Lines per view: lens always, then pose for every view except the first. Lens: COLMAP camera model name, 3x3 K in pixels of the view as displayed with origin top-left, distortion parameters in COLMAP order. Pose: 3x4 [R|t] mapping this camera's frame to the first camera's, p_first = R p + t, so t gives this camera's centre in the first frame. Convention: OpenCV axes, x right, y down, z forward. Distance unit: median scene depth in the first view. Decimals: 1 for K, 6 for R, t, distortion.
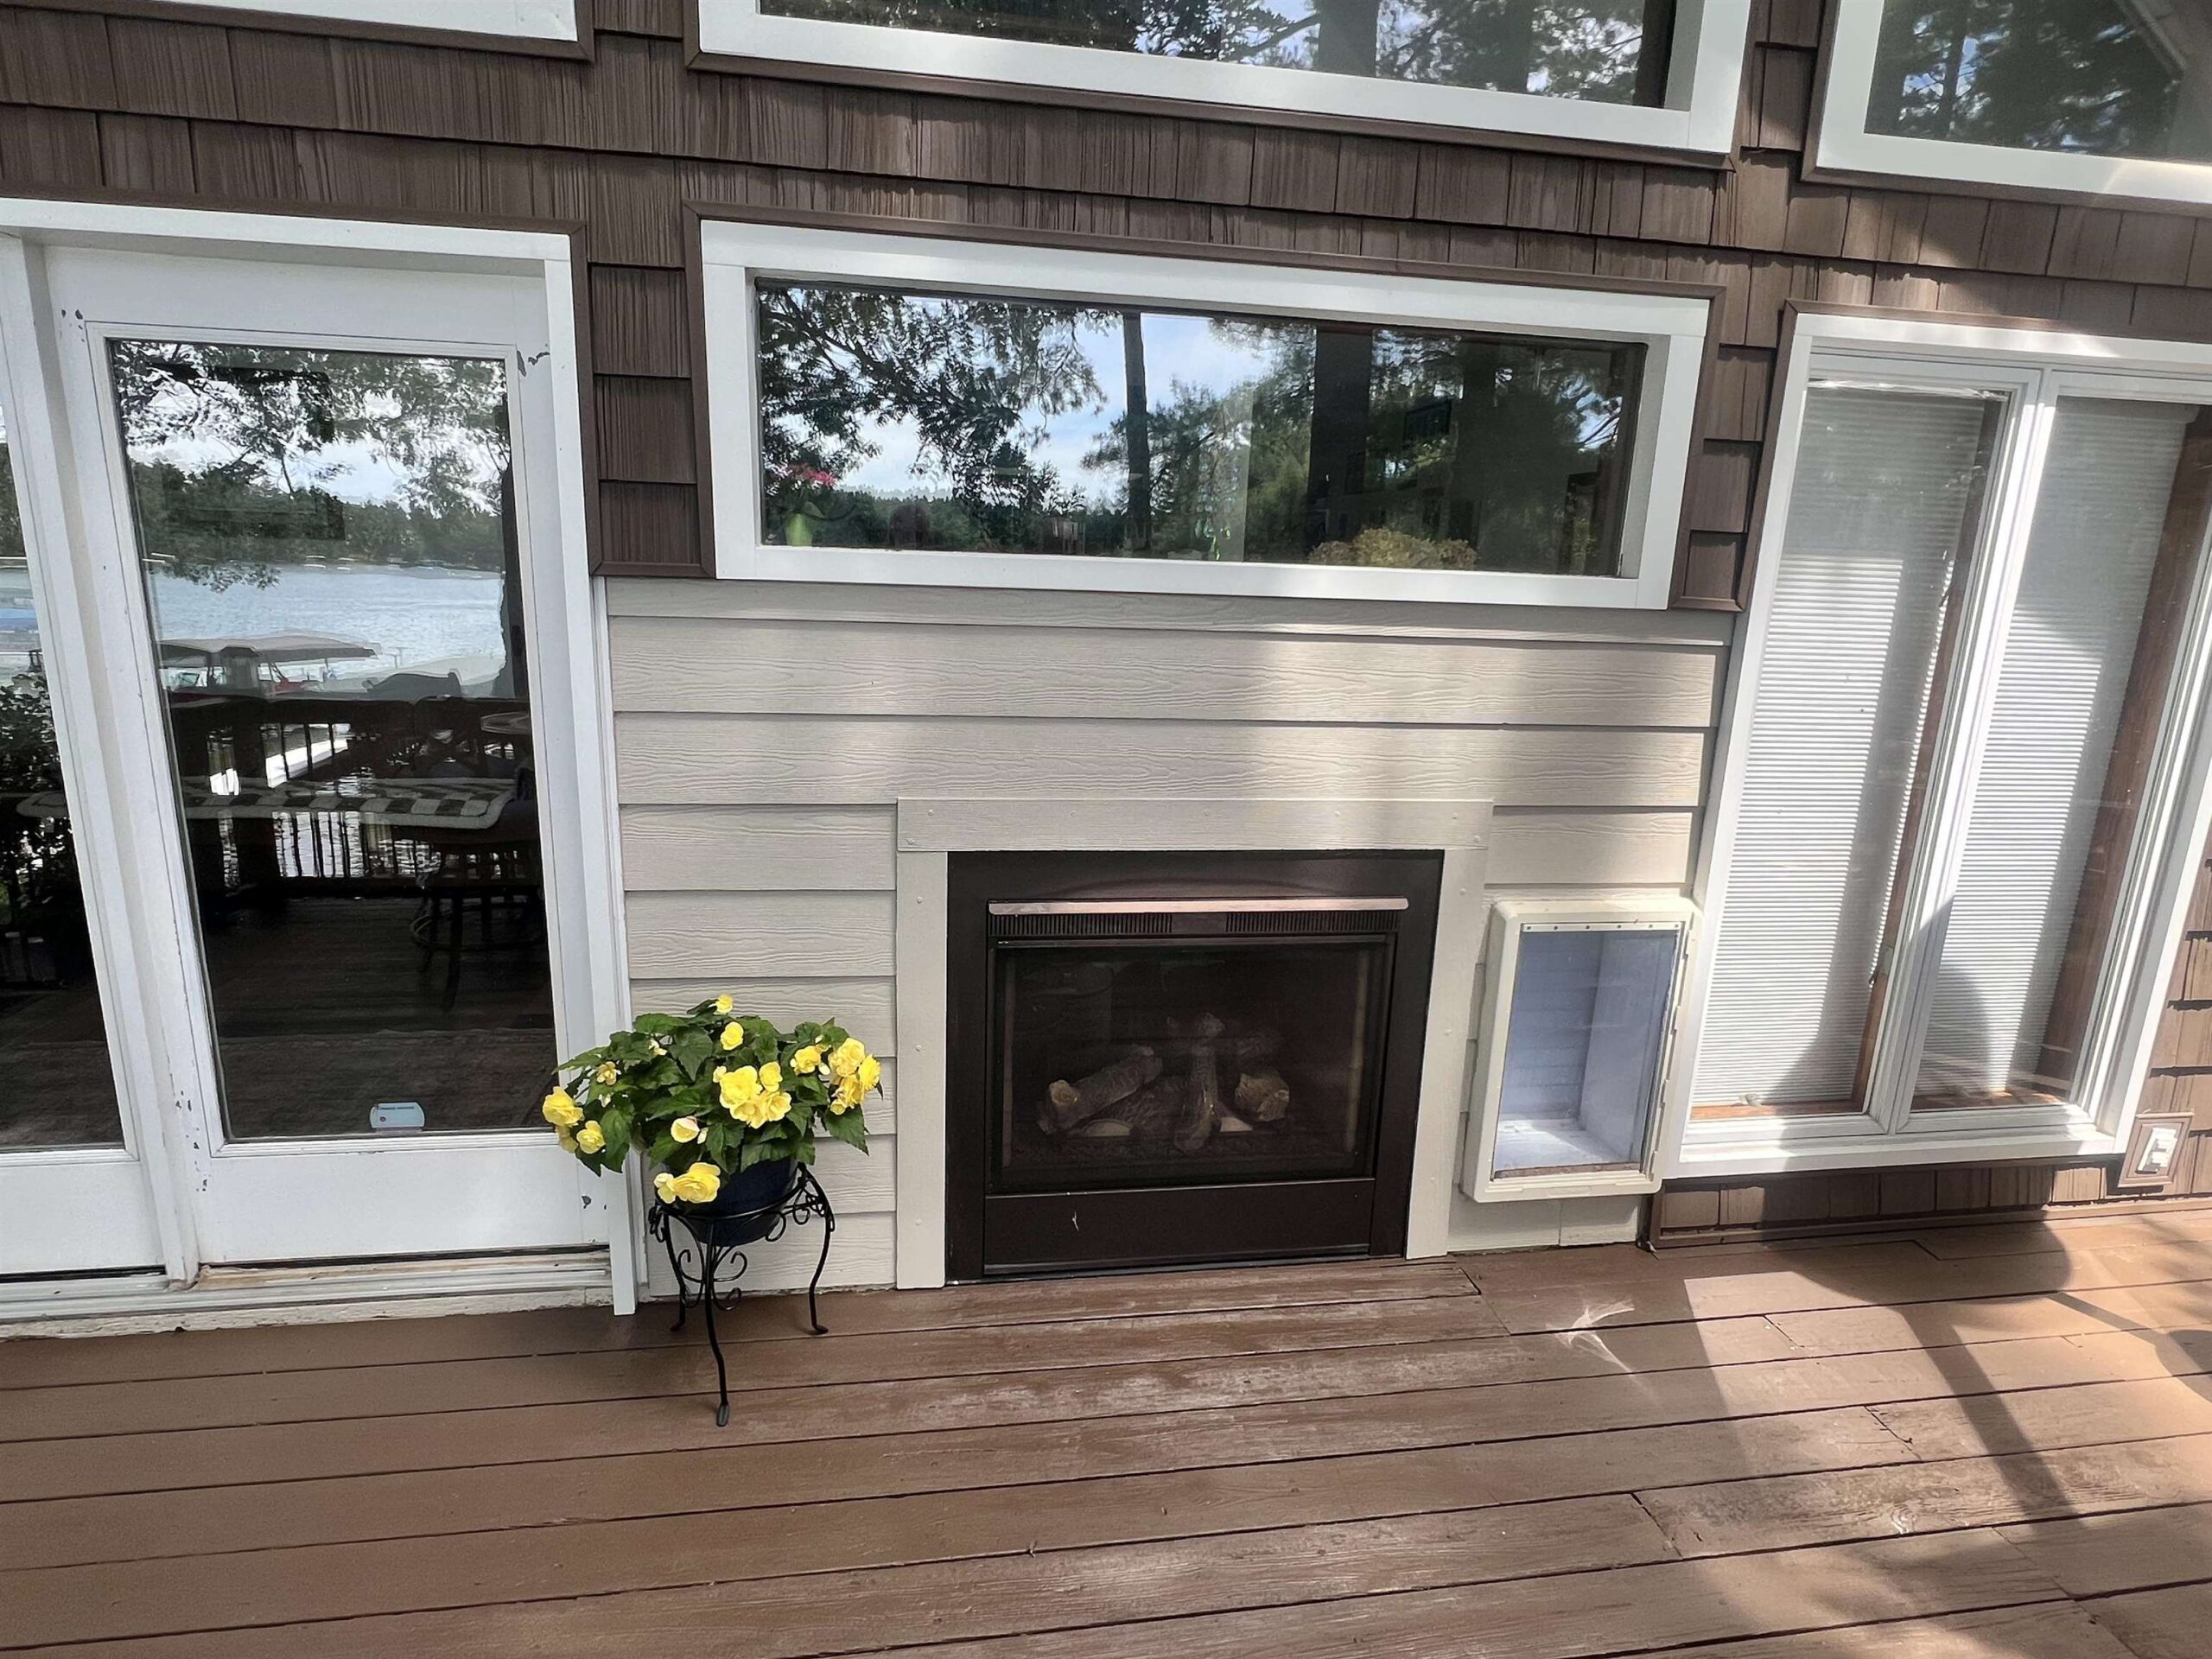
lens RADIAL K [[1147.1, 0, 1097.9], [0, 1147.1, 828.1], [0, 0, 1]] dist [-0.005472, -0.001634]
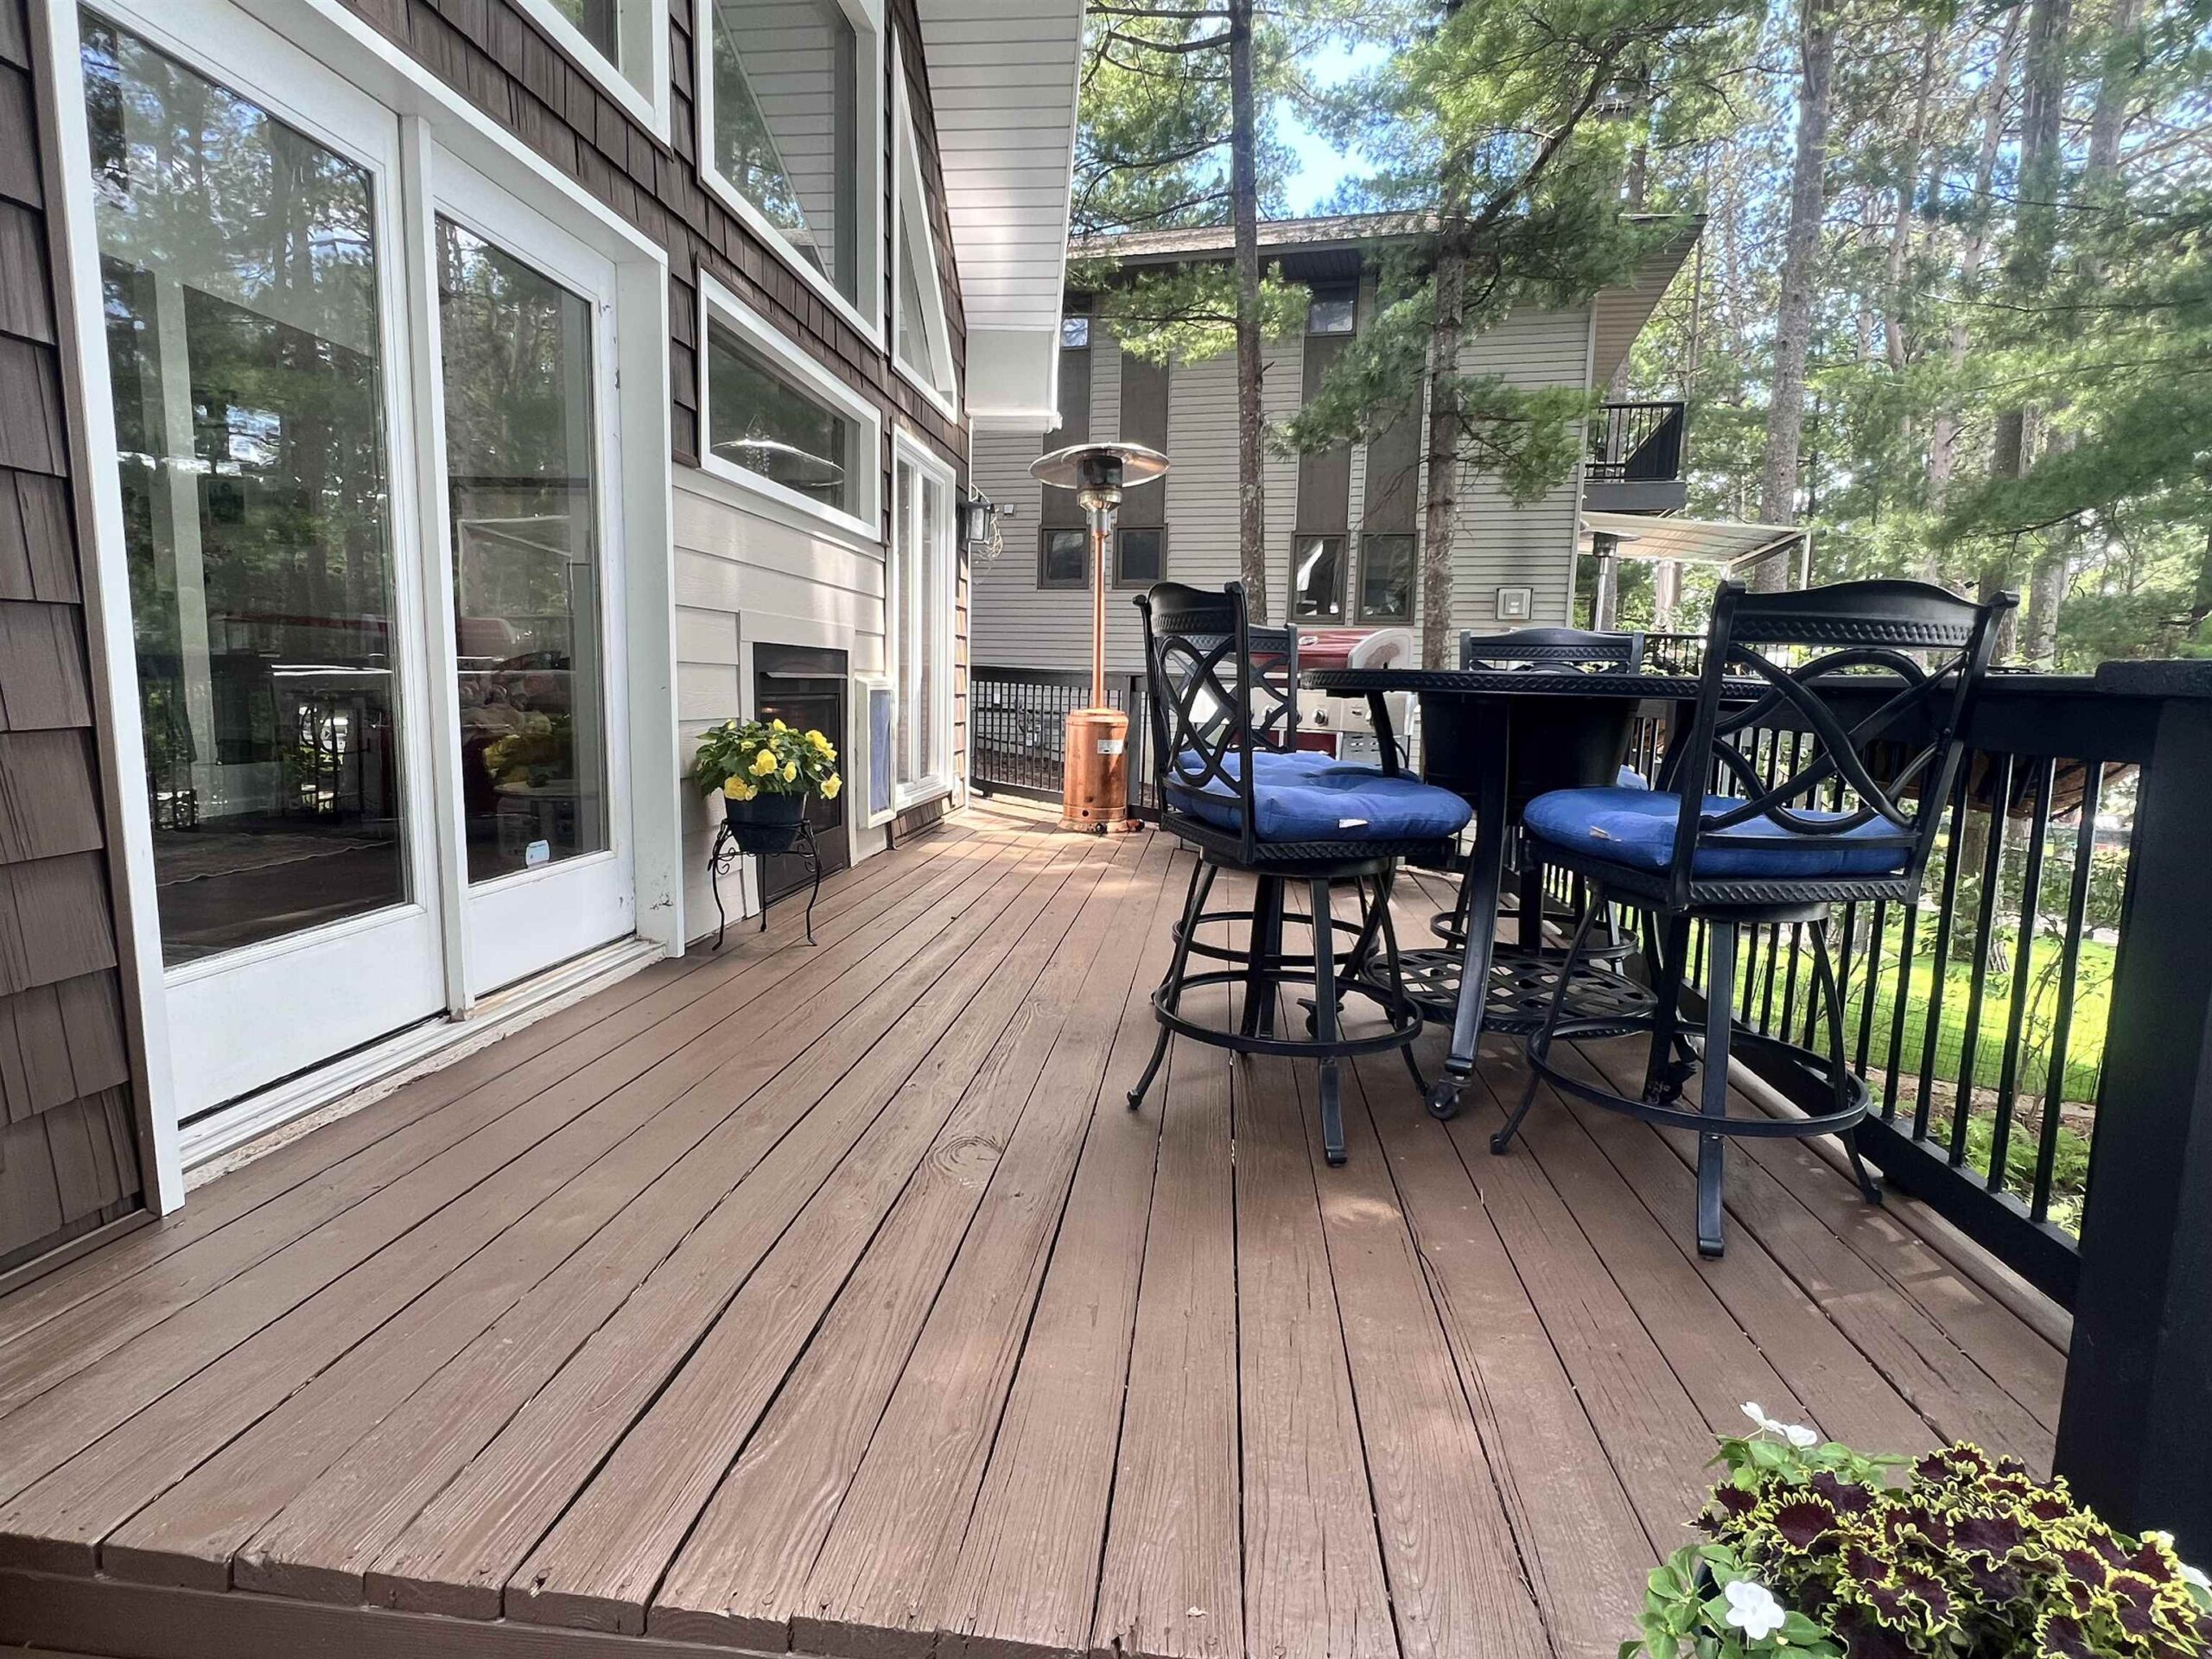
lens RADIAL K [[1150.1, 0, 1101.0], [0, 1150.1, 828.4], [0, 0, 1]] dist [-0.006294, -0.001198]
pose [[0.260773, -0.156492, 0.952632, -1.675559], [0.195482, 0.974892, 0.106638, 0.211001], [-0.945402, 0.158415, 0.284817, 0.029038]]
